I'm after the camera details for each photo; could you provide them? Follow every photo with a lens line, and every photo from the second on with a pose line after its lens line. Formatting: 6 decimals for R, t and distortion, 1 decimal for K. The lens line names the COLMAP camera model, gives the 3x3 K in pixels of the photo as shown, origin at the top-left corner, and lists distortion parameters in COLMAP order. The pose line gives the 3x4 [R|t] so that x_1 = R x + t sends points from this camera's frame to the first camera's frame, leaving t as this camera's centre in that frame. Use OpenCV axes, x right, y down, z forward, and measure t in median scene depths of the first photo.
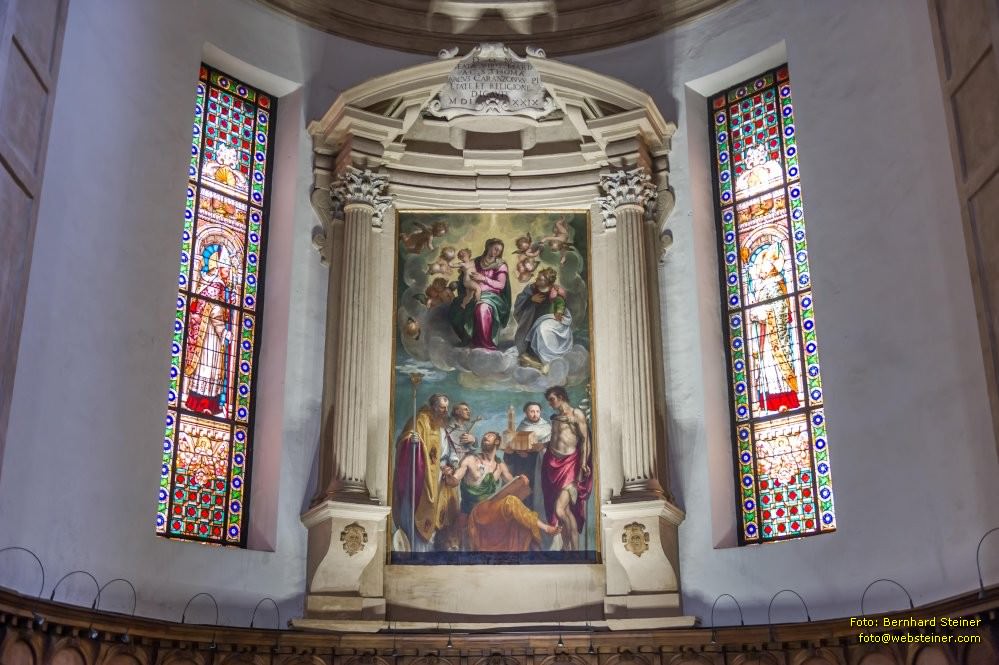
lens RADIAL K [[1168.5, 0, 505.3], [0, 1168.5, 334.3], [0, 0, 1]] dist [0.027157, 0.000000]
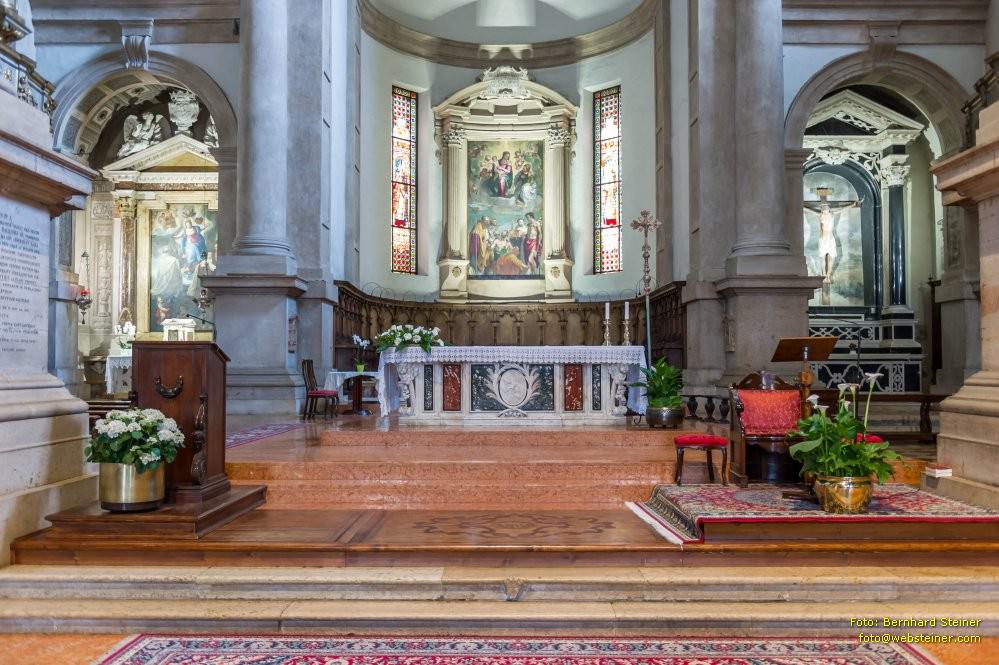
lens RADIAL K [[892.0, 0, 499.7], [0, 892.0, 333.4], [0, 0, 1]] dist [0.000521, 0.000024]
pose [[0.999742, 0.004548, -0.022276, 0.022281], [0.002338, 0.954028, 0.299708, -0.298112], [0.022615, -0.299683, 0.953771, -0.997434]]
